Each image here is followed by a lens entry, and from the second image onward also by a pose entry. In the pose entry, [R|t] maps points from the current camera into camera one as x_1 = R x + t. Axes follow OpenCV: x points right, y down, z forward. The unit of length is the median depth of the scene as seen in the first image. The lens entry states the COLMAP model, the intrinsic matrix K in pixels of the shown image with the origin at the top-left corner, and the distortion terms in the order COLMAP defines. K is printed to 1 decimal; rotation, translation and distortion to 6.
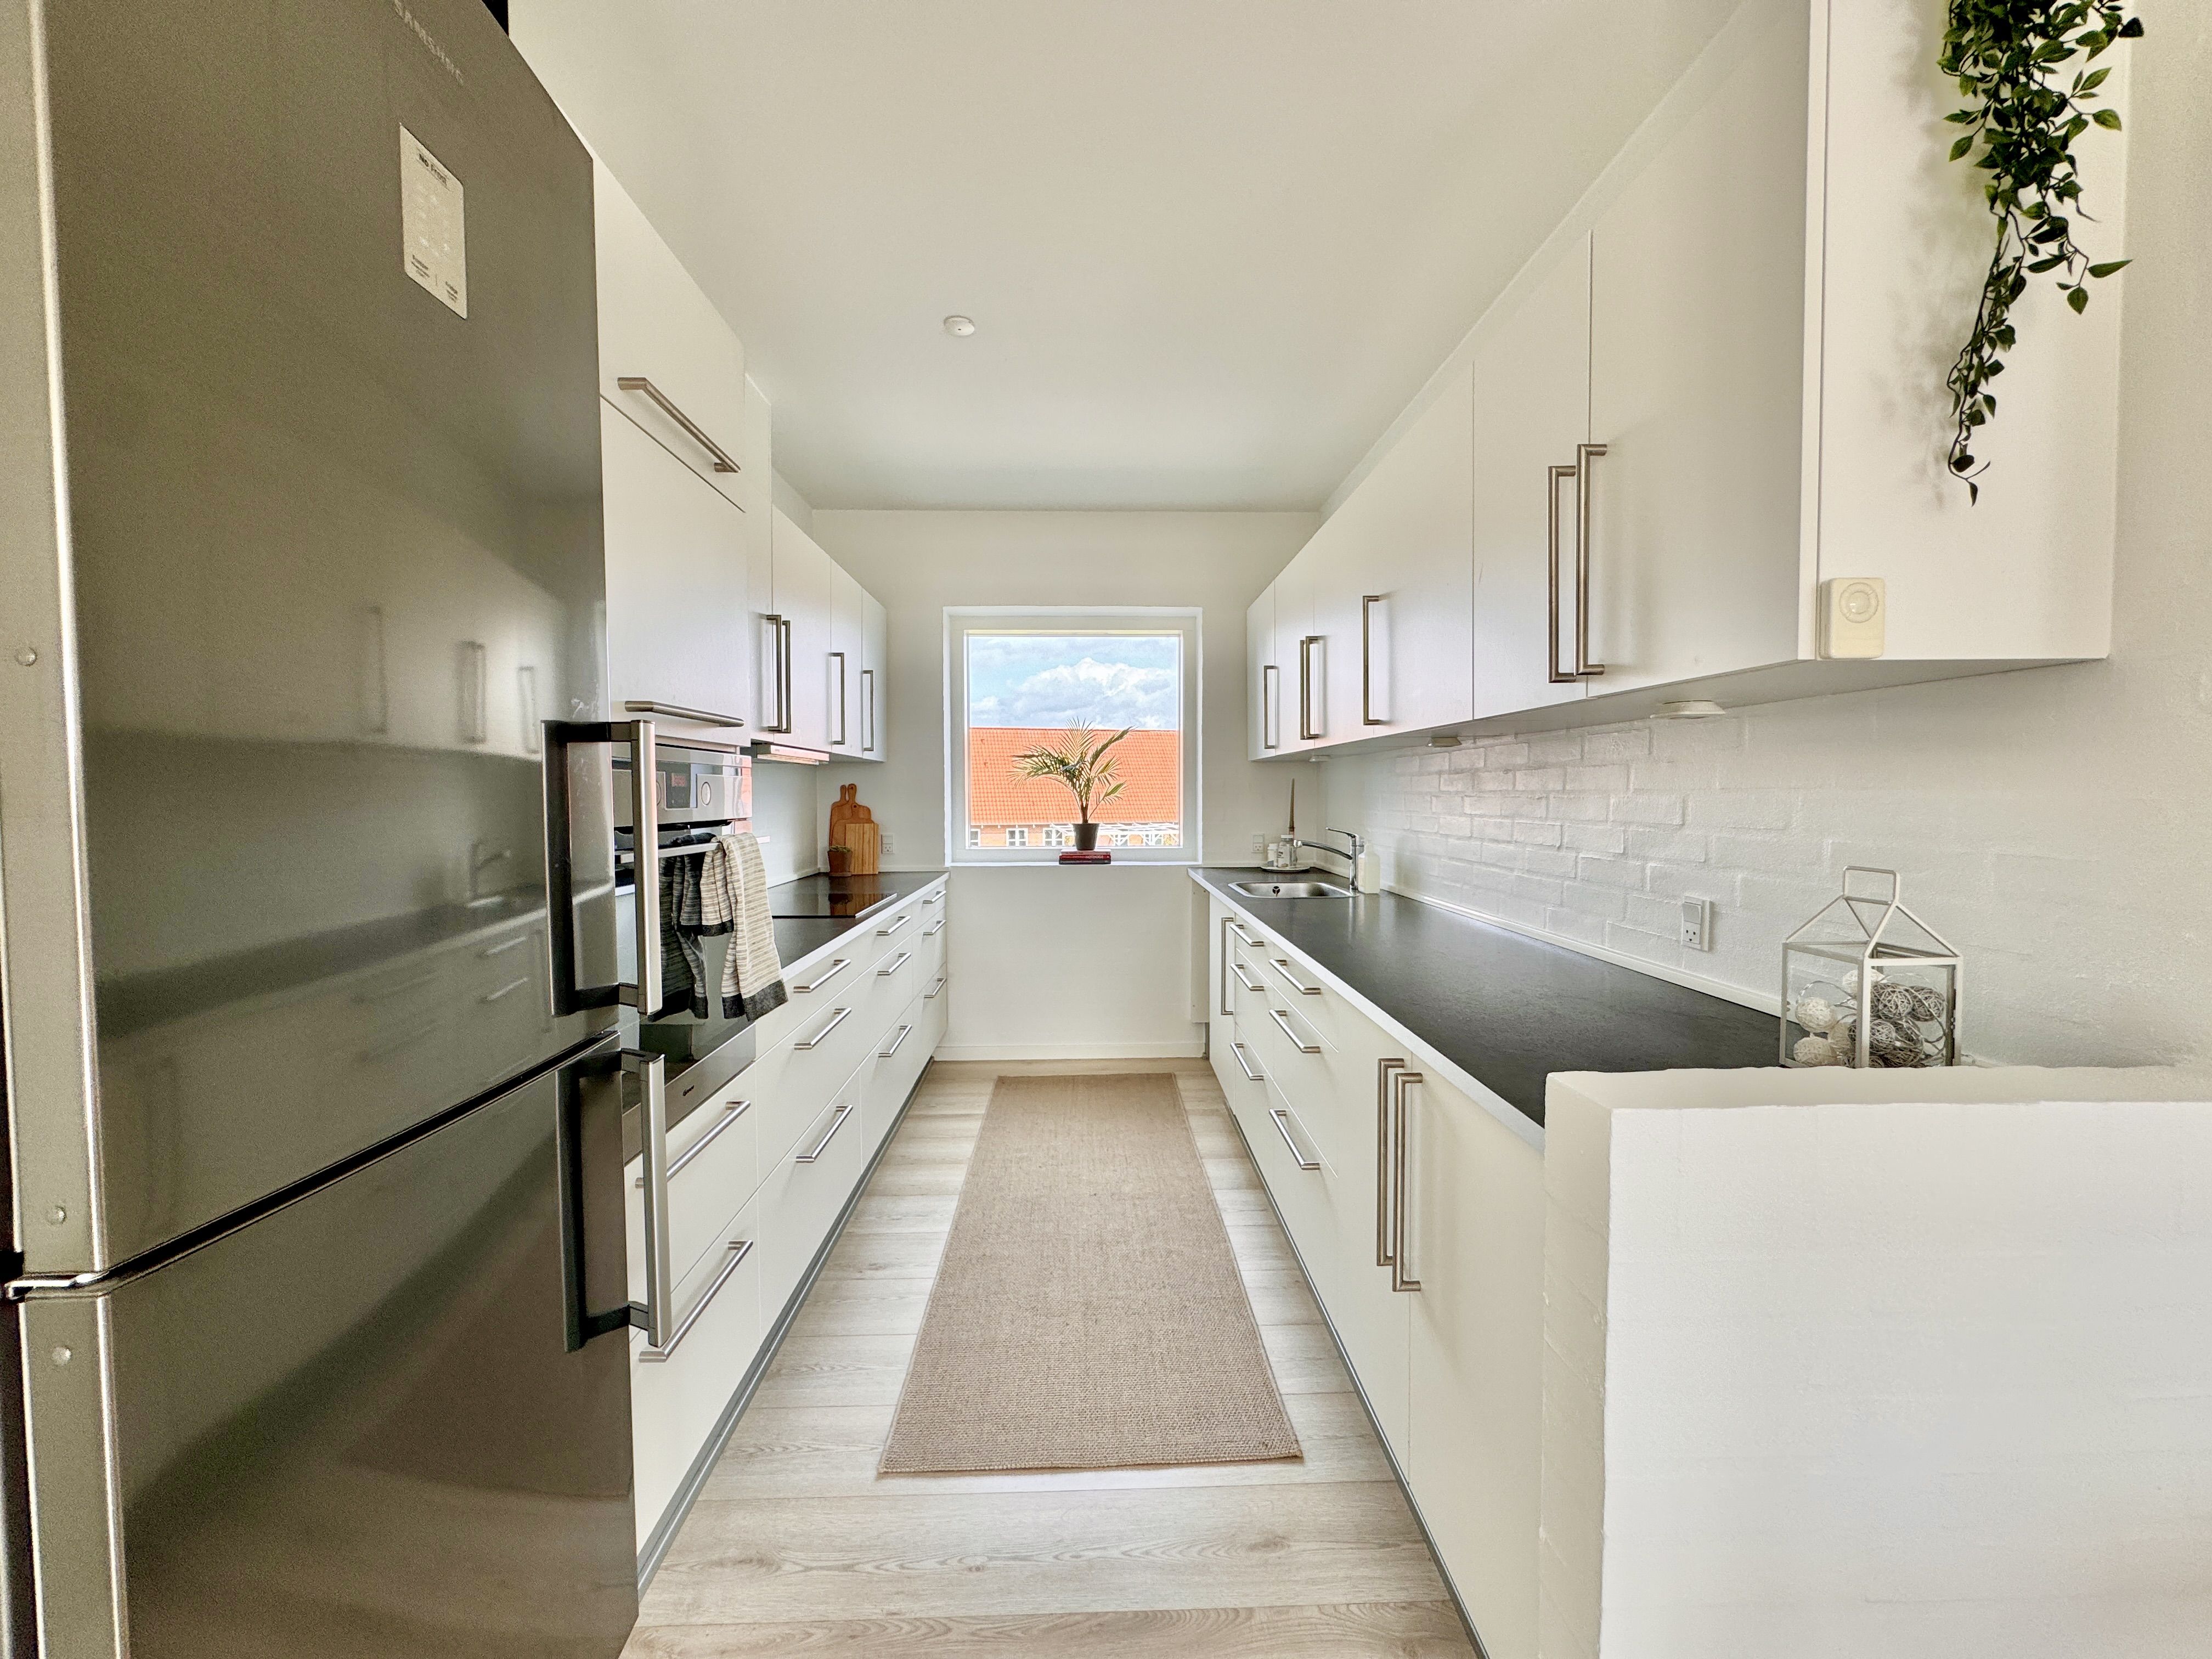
lens RADIAL K [[888.5, 0, 1106.0], [0, 888.5, 829.5], [0, 0, 1]] dist [-0.011893, -0.000238]
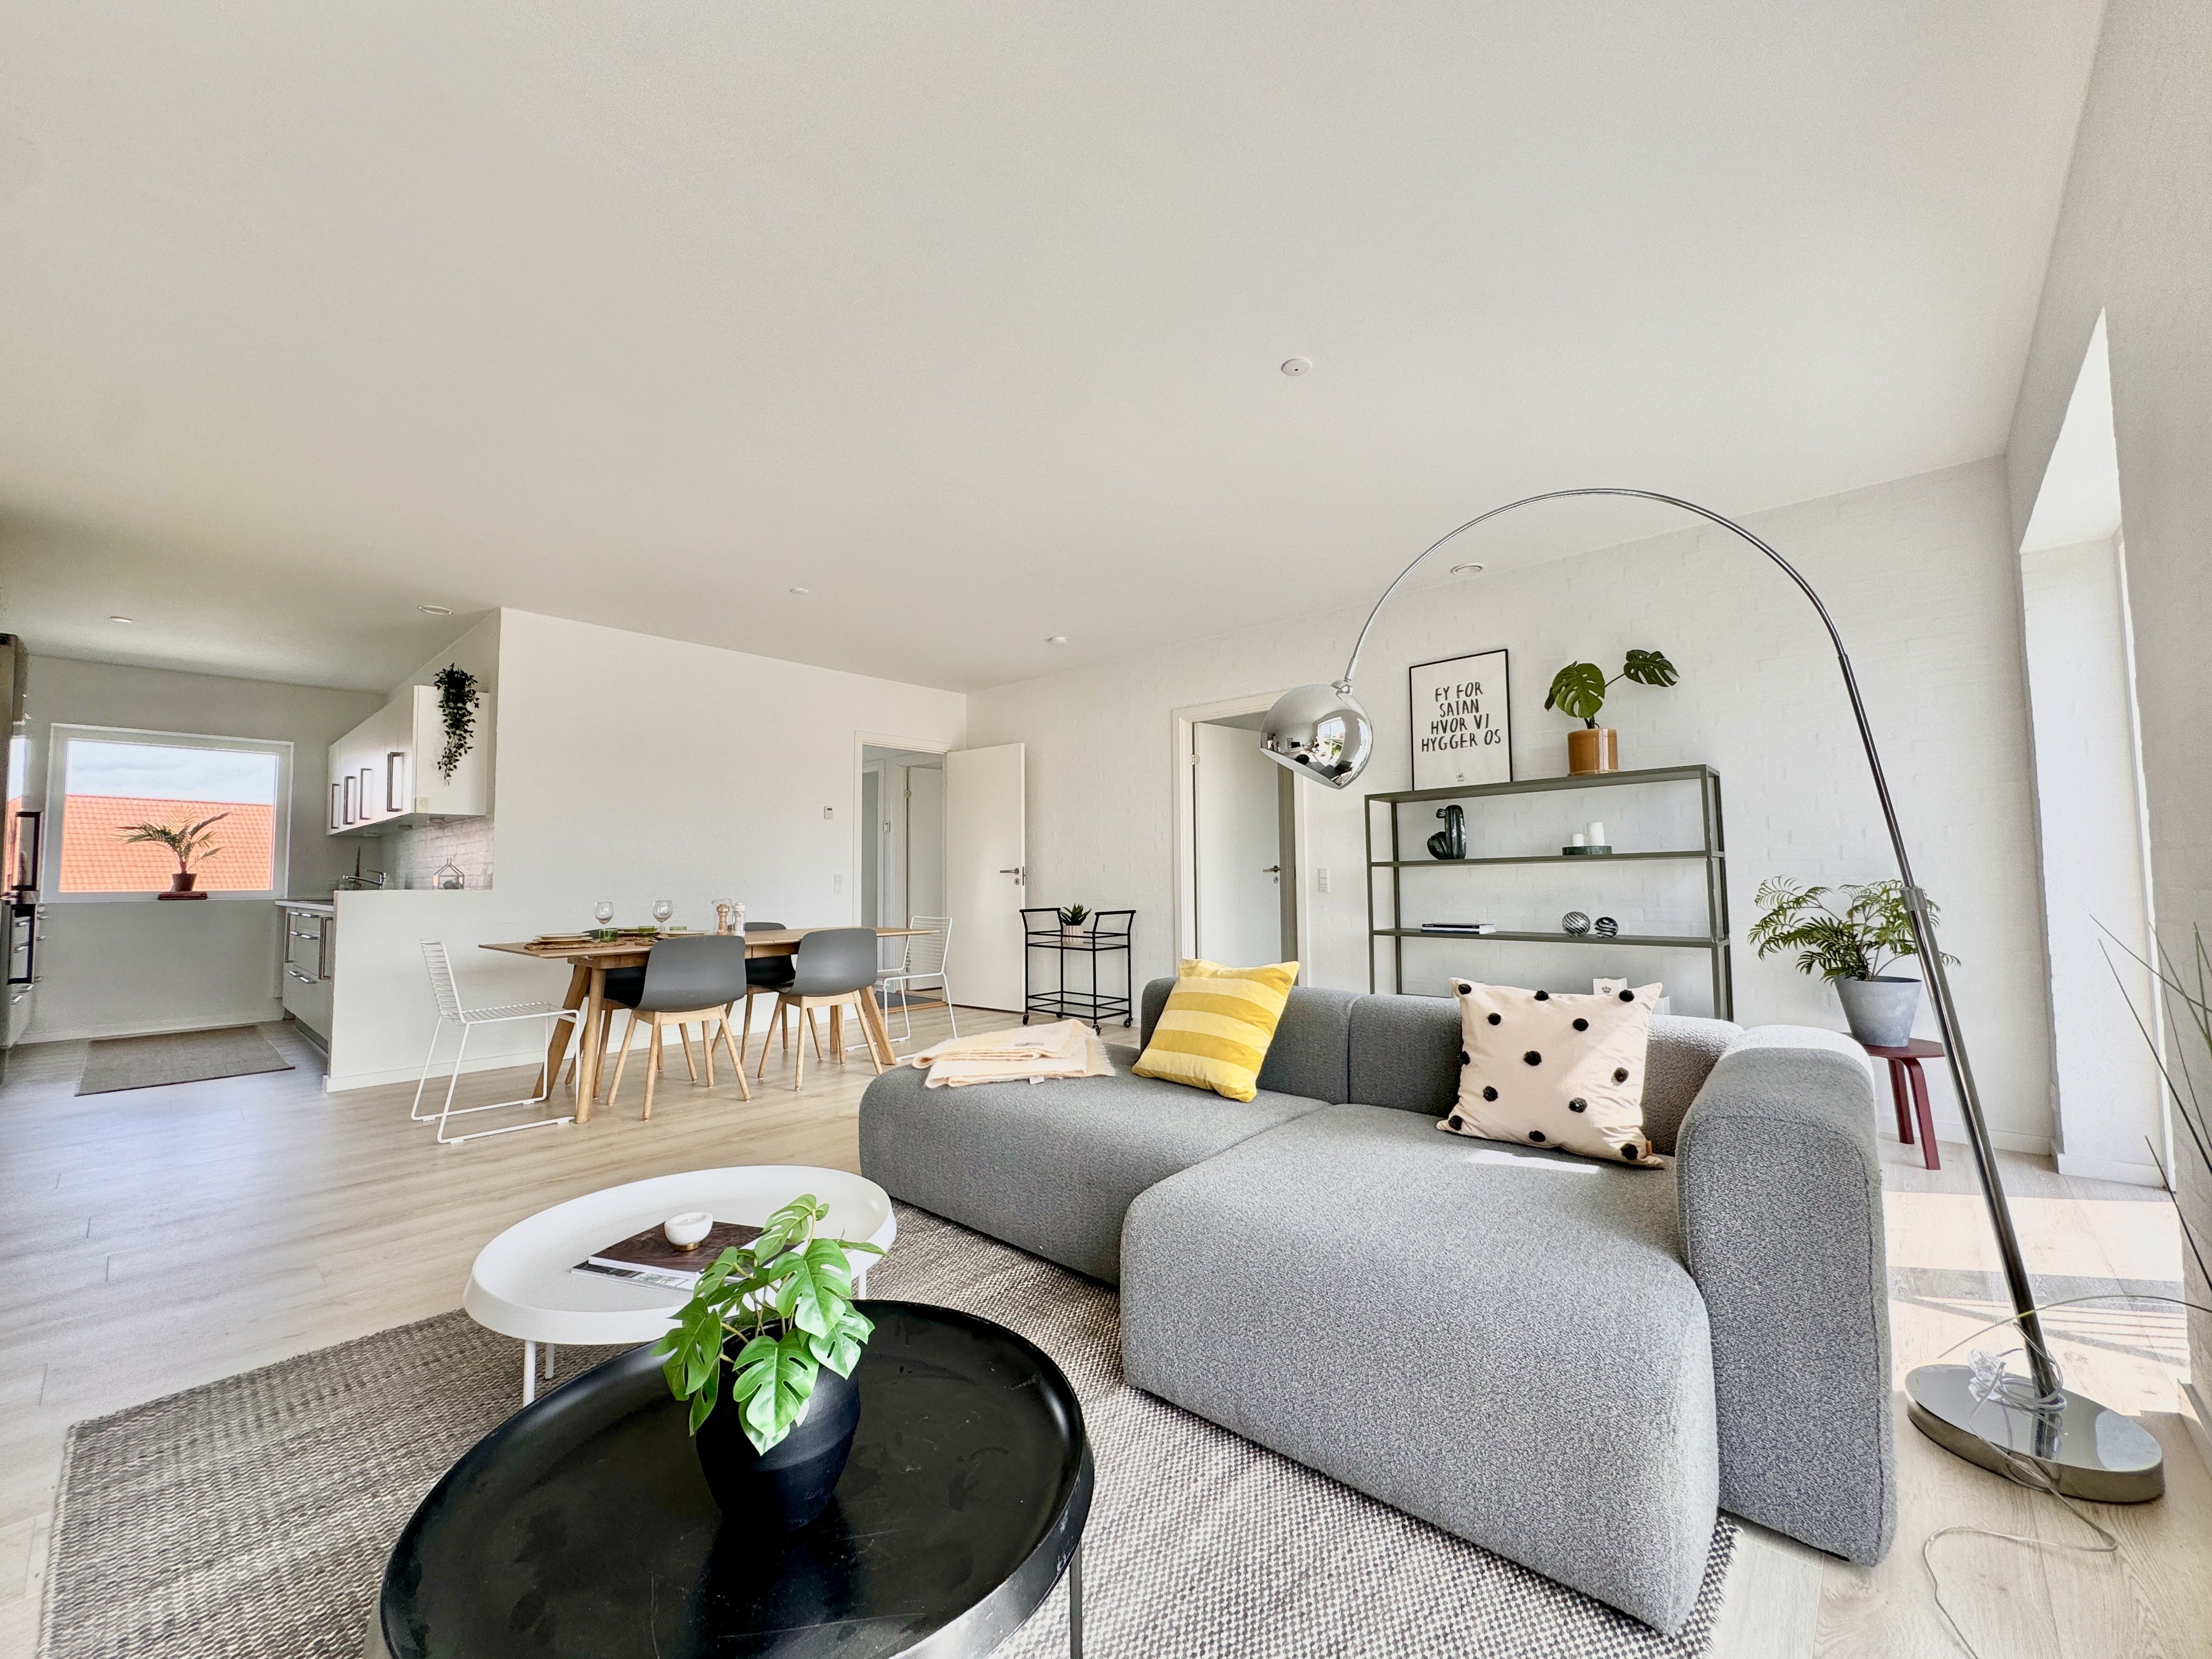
lens RADIAL K [[888.5, 0, 1106.0], [0, 888.5, 829.5], [0, 0, 1]] dist [-0.011893, -0.000238]
pose [[0.694415, 0.023097, 0.719204, -0.008843], [0.037574, 0.996957, -0.068296, 0.082303], [-0.718593, 0.074449, 0.691434, -1.207845]]
